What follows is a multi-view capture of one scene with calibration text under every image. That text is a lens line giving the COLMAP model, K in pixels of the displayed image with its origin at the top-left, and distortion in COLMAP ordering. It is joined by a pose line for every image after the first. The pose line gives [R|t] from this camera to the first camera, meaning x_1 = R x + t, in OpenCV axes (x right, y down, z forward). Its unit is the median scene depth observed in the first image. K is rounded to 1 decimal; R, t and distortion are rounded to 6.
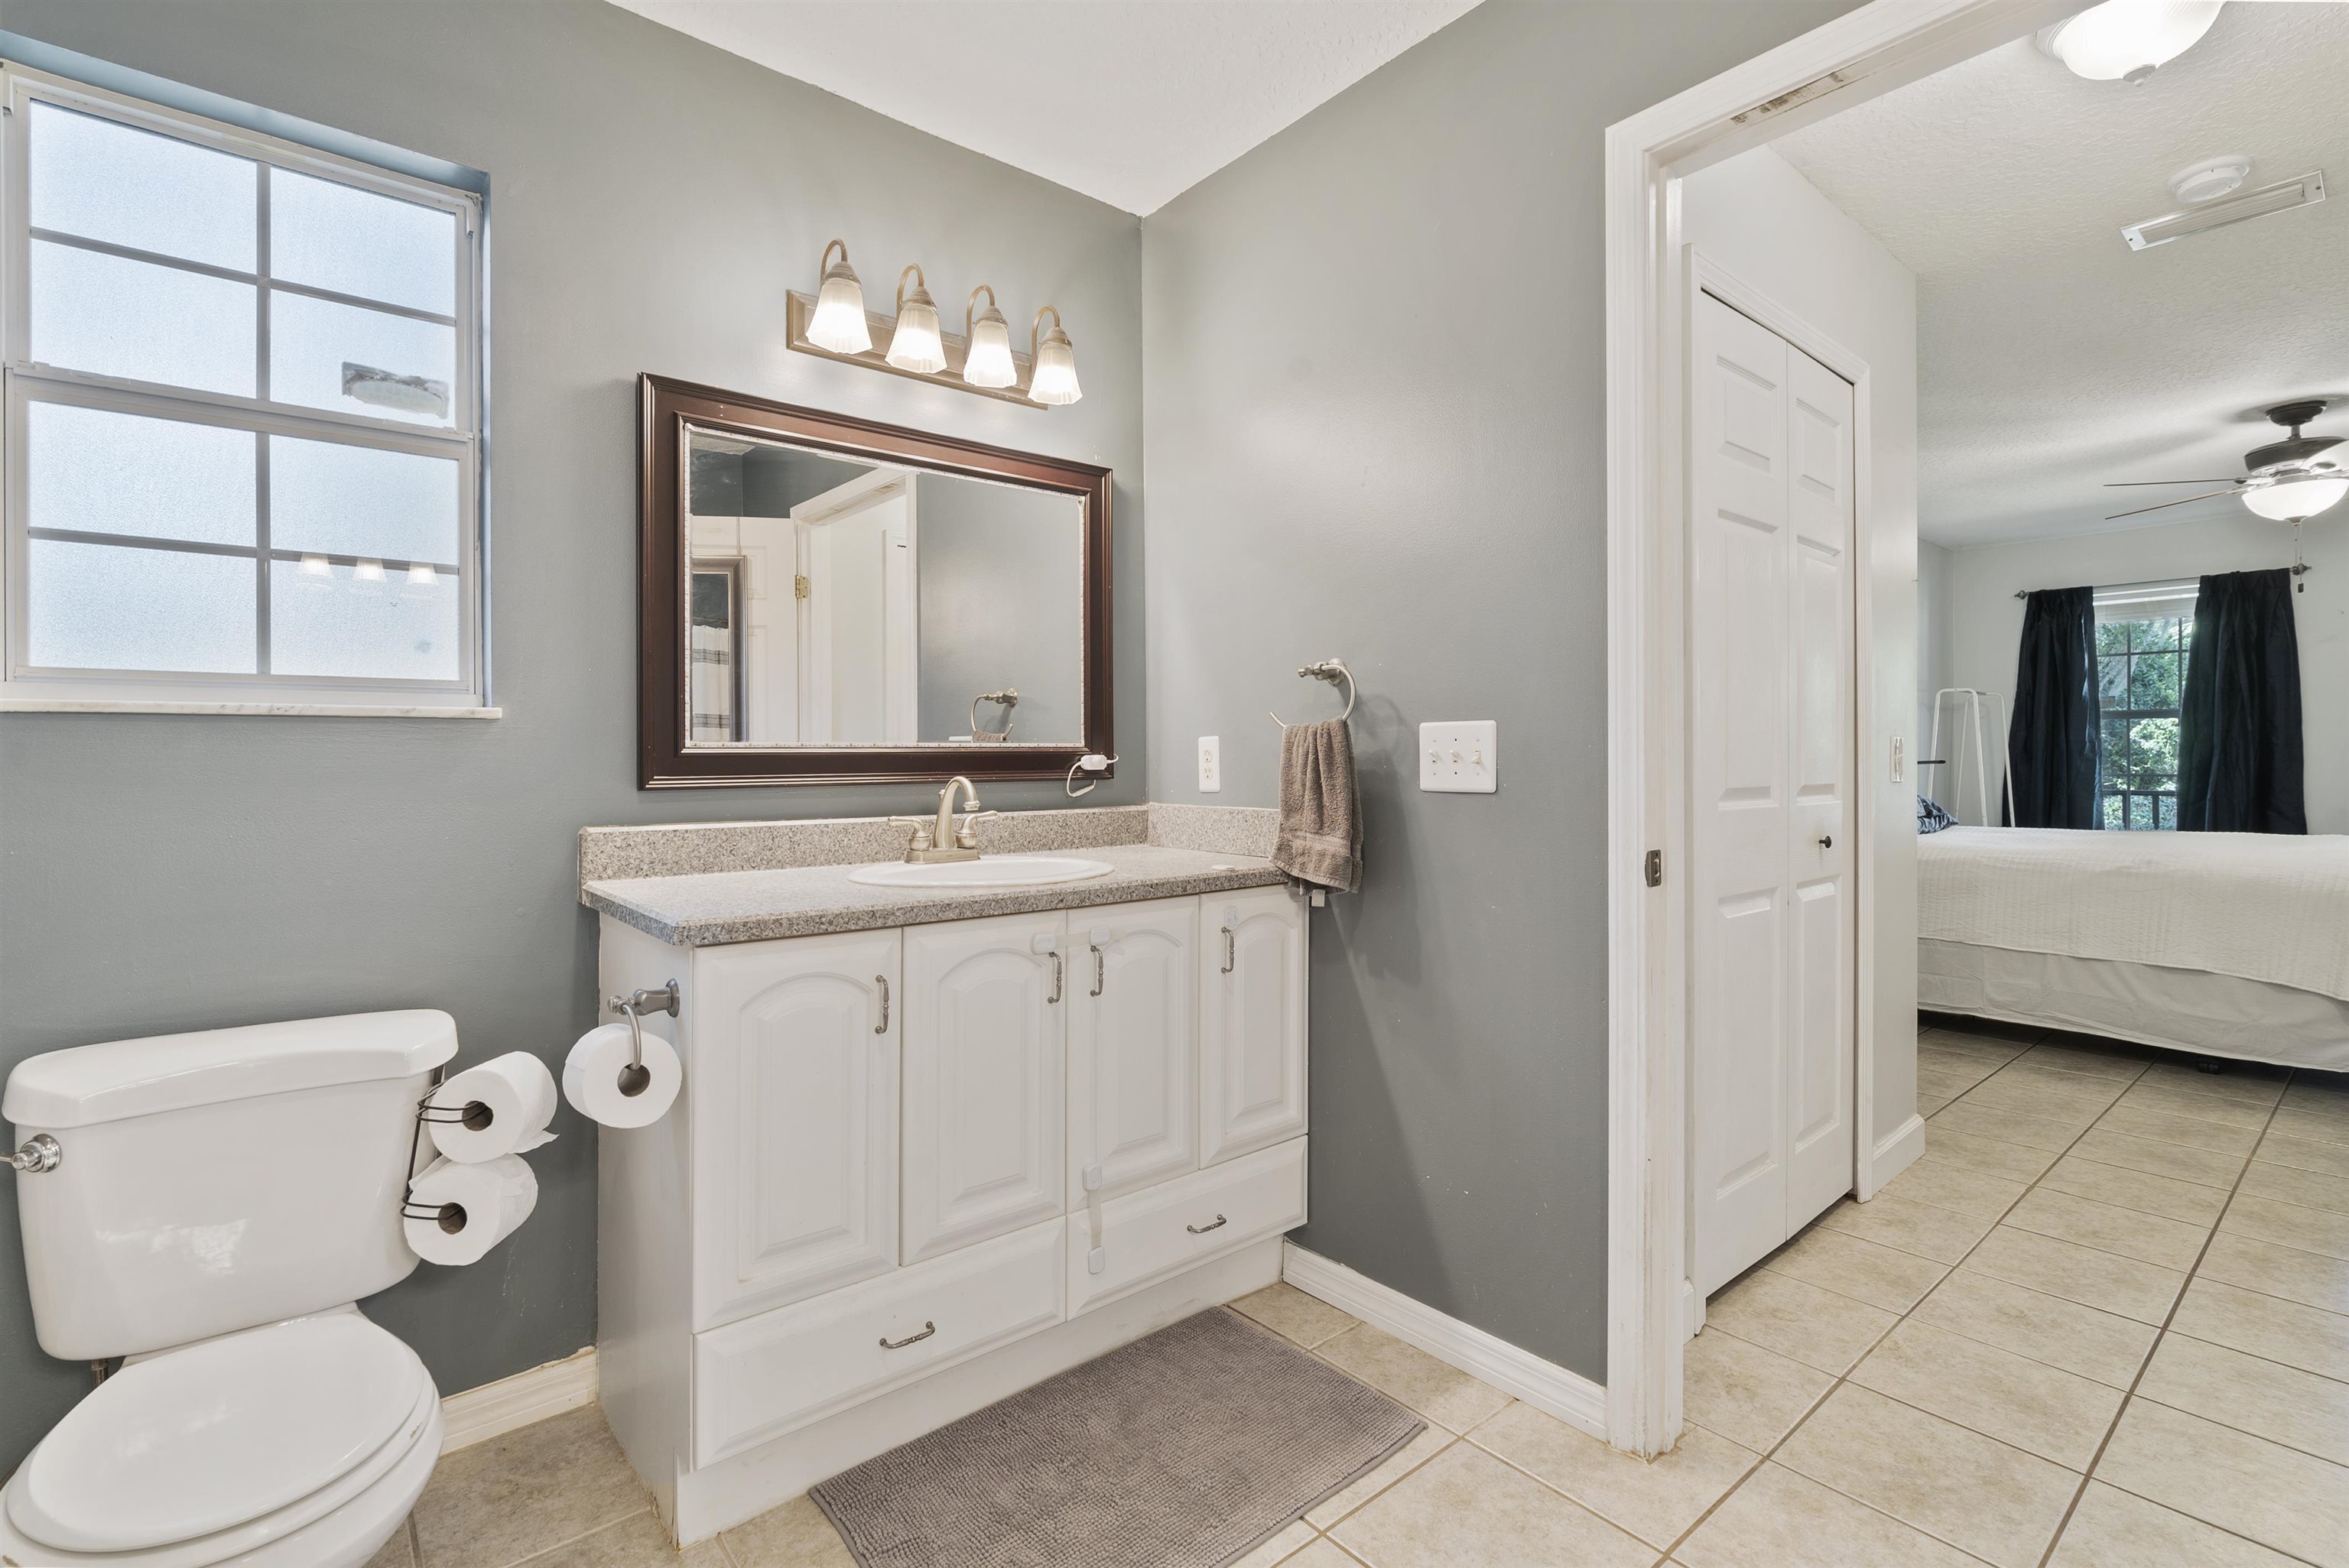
lens RADIAL K [[1080.3, 0, 1160.4], [0, 1080.3, 762.8], [0, 0, 1]] dist [-0.001769, 0.000396]
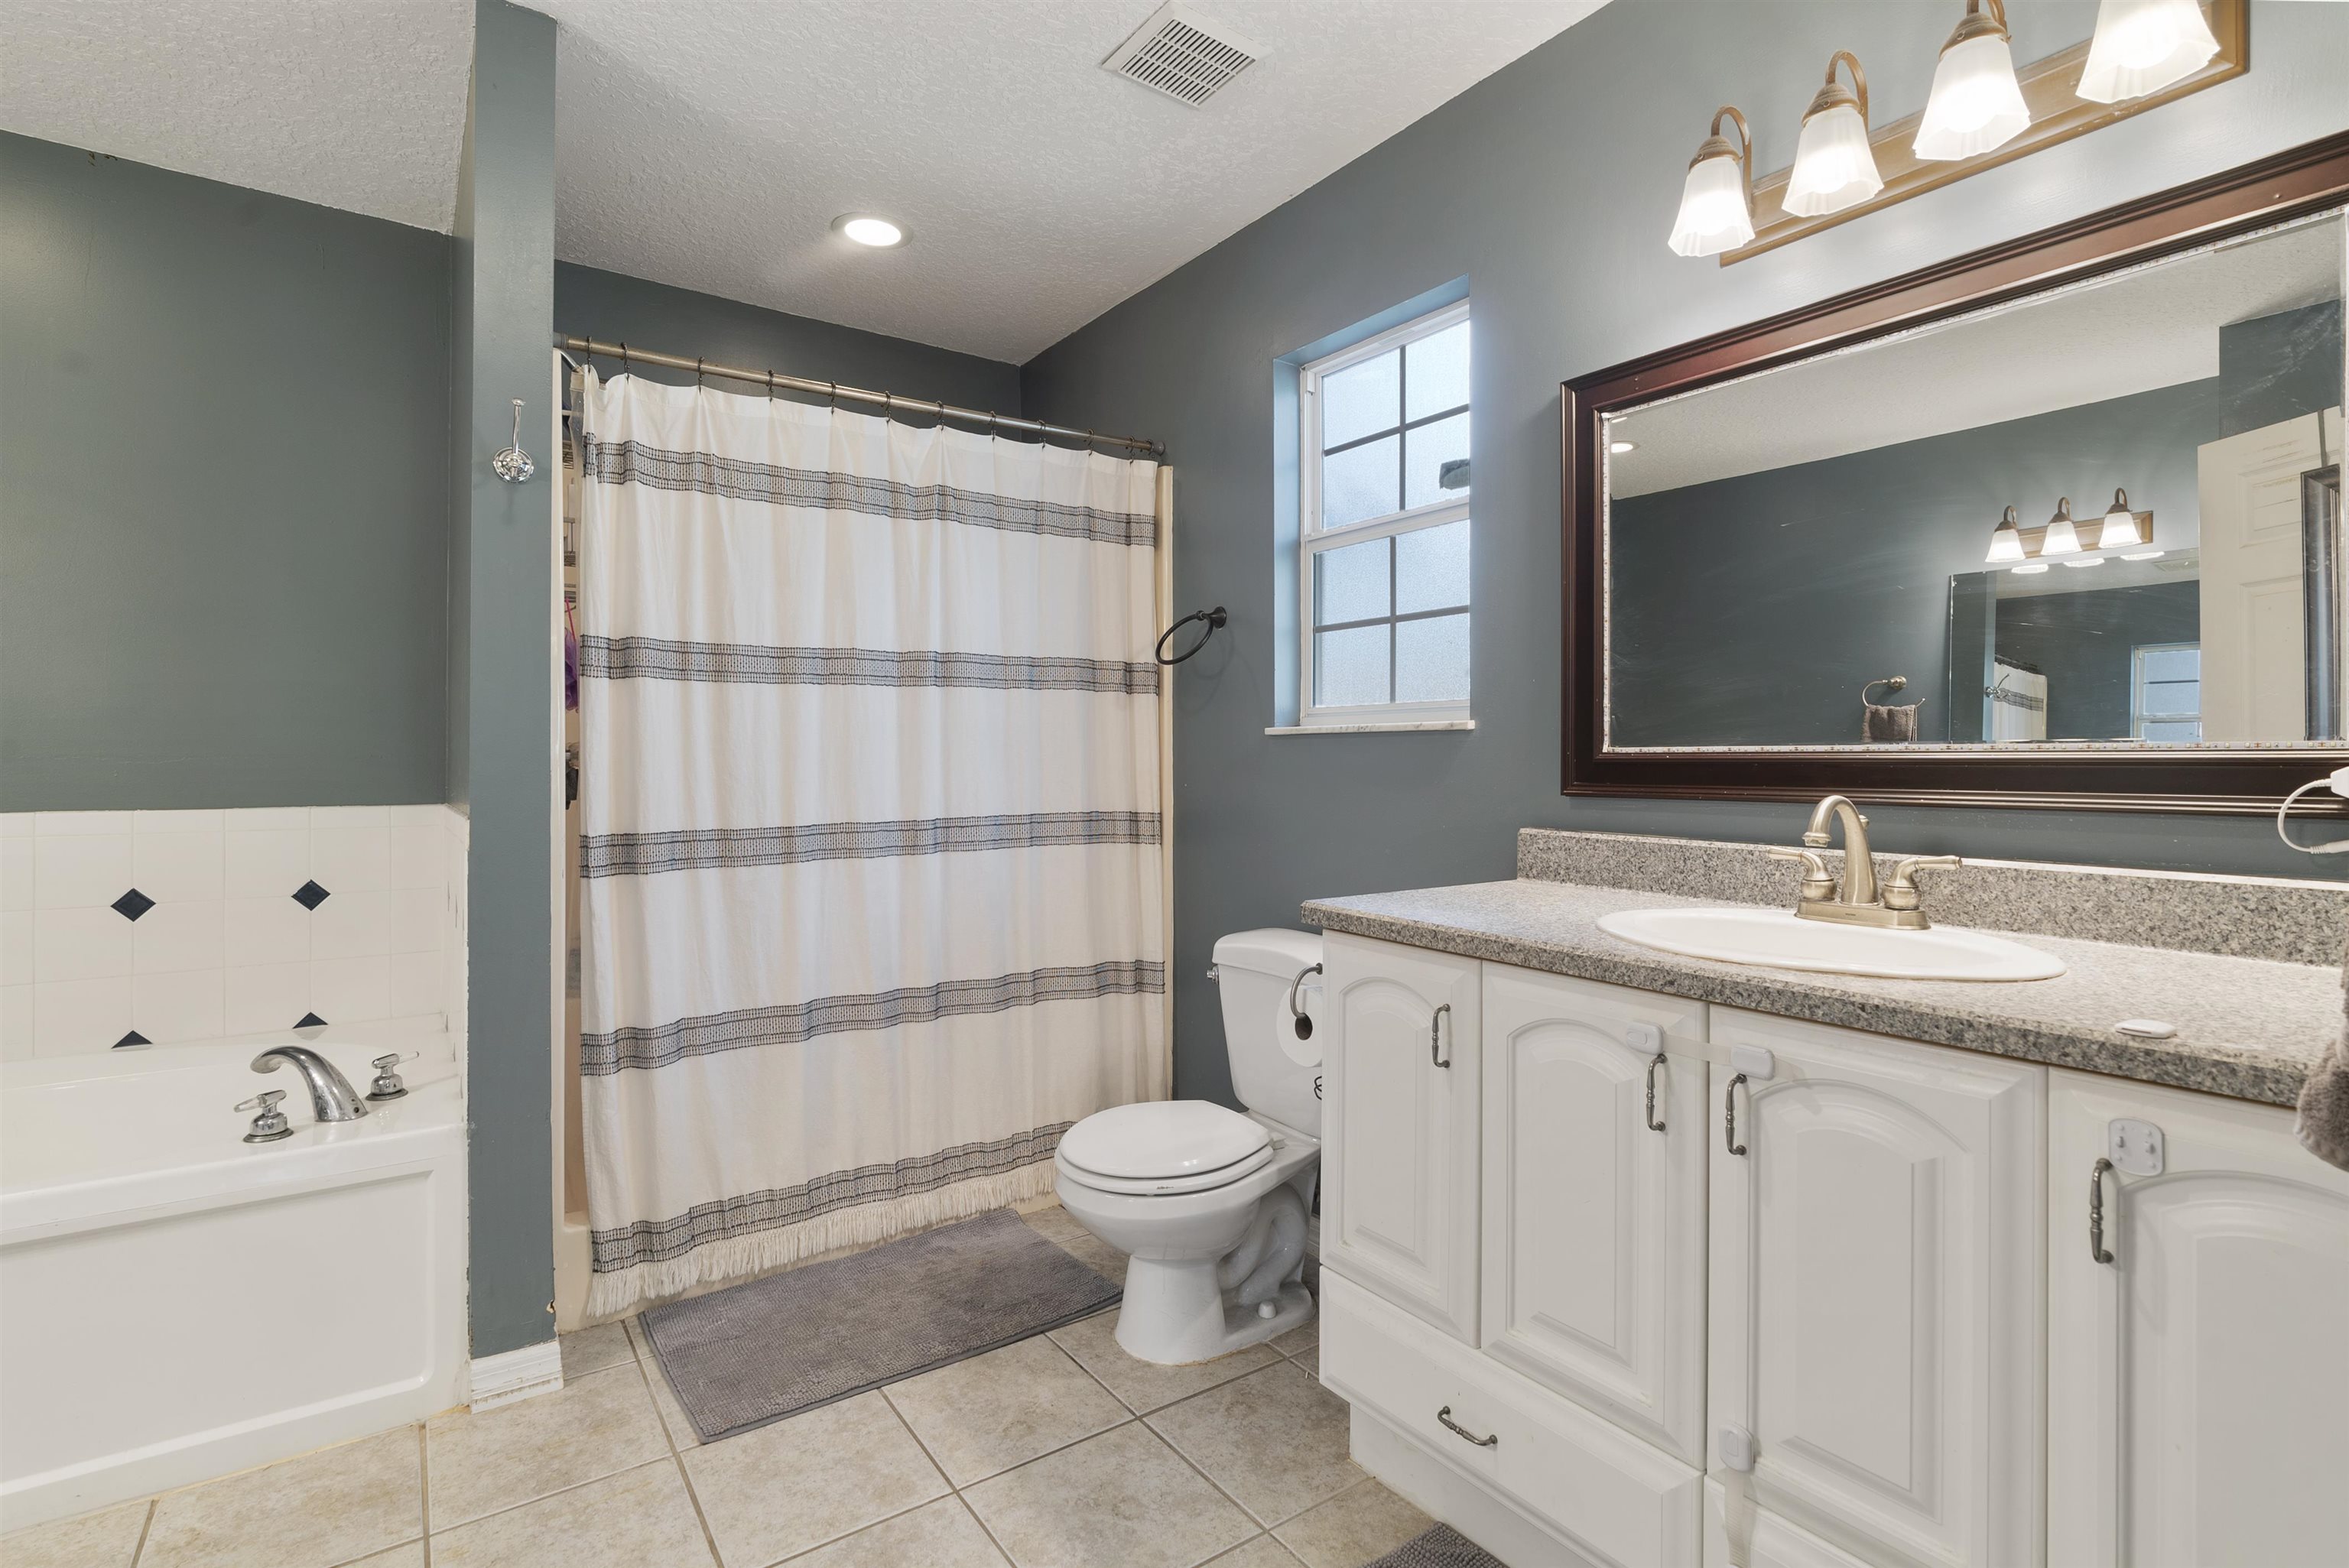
lens RADIAL K [[1080.3, 0, 1174.0], [0, 1080.3, 780.0], [0, 0, 1]] dist [-0.001769, 0.000396]
pose [[-0.052550, 0.019696, -0.998424, 0.533443], [-0.012705, 0.999711, 0.020390, -0.005215], [0.998537, 0.013757, -0.052285, 0.671028]]
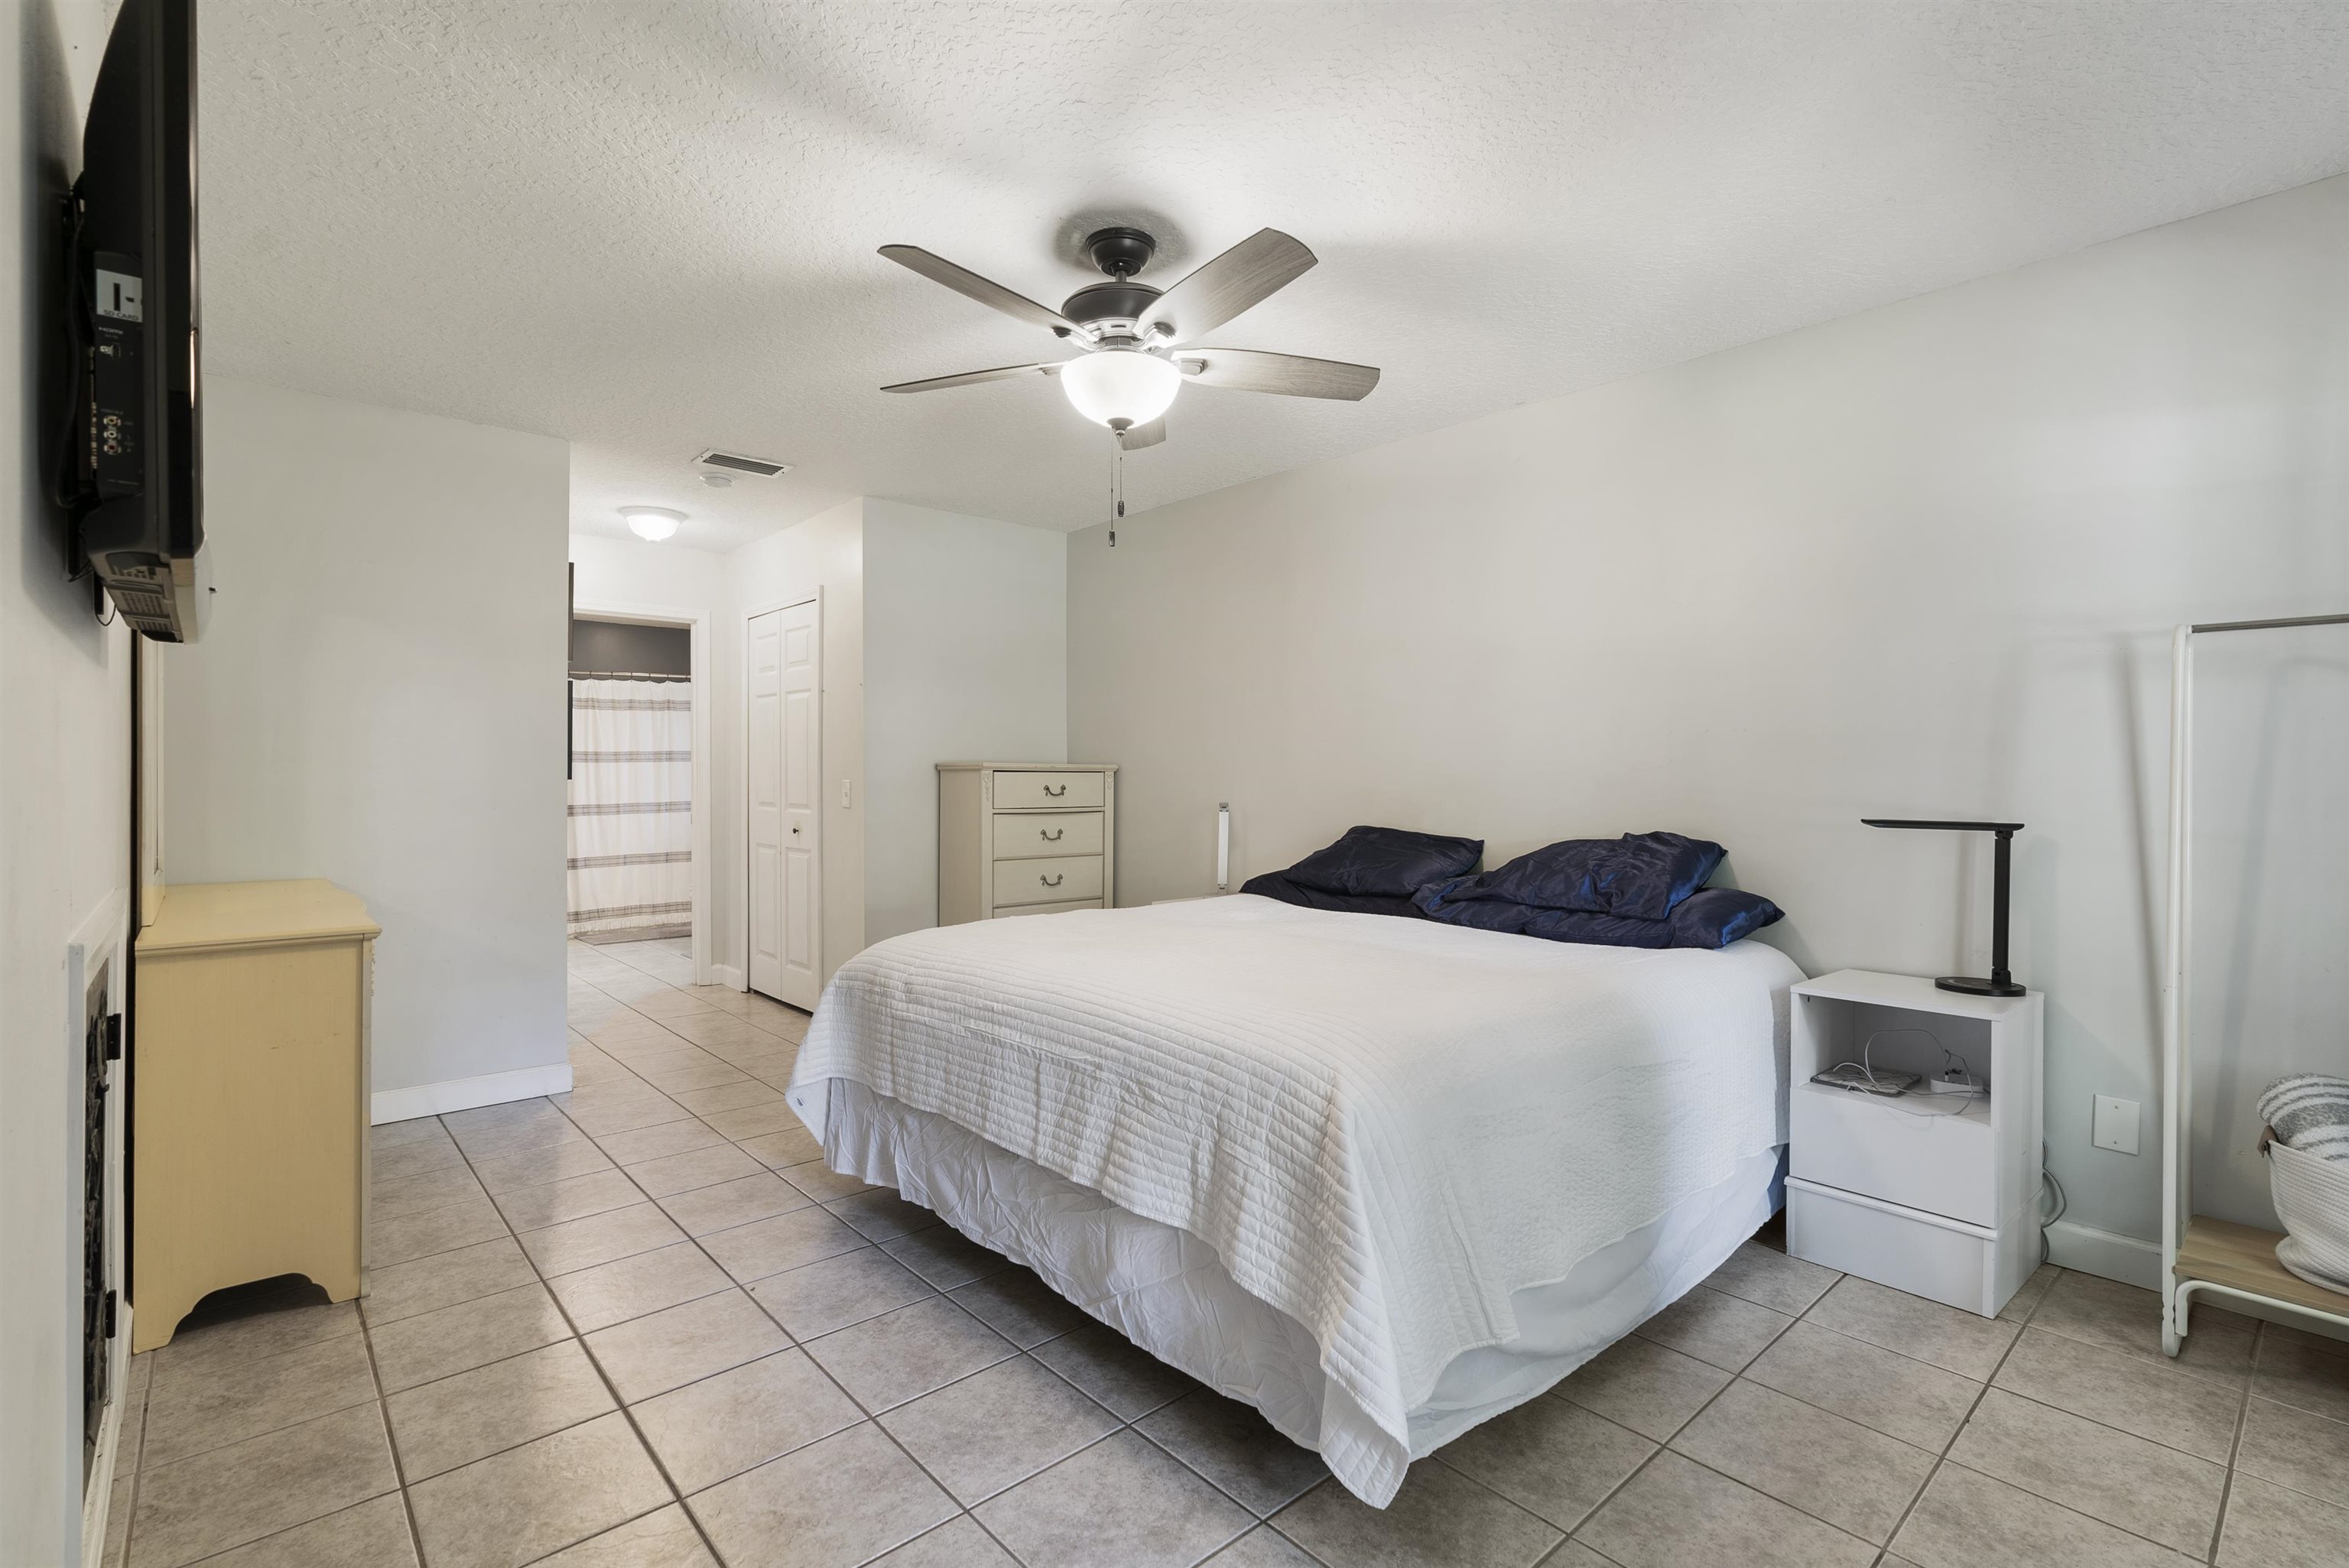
lens RADIAL K [[1080.3, 0, 1165.6], [0, 1080.3, 791.7], [0, 0, 1]] dist [-0.001769, 0.000396]
pose [[-0.009954, 0.014449, -0.999846, 1.672890], [-0.004262, 0.999886, 0.014492, -0.018441], [0.999941, 0.004405, -0.009891, 1.309900]]
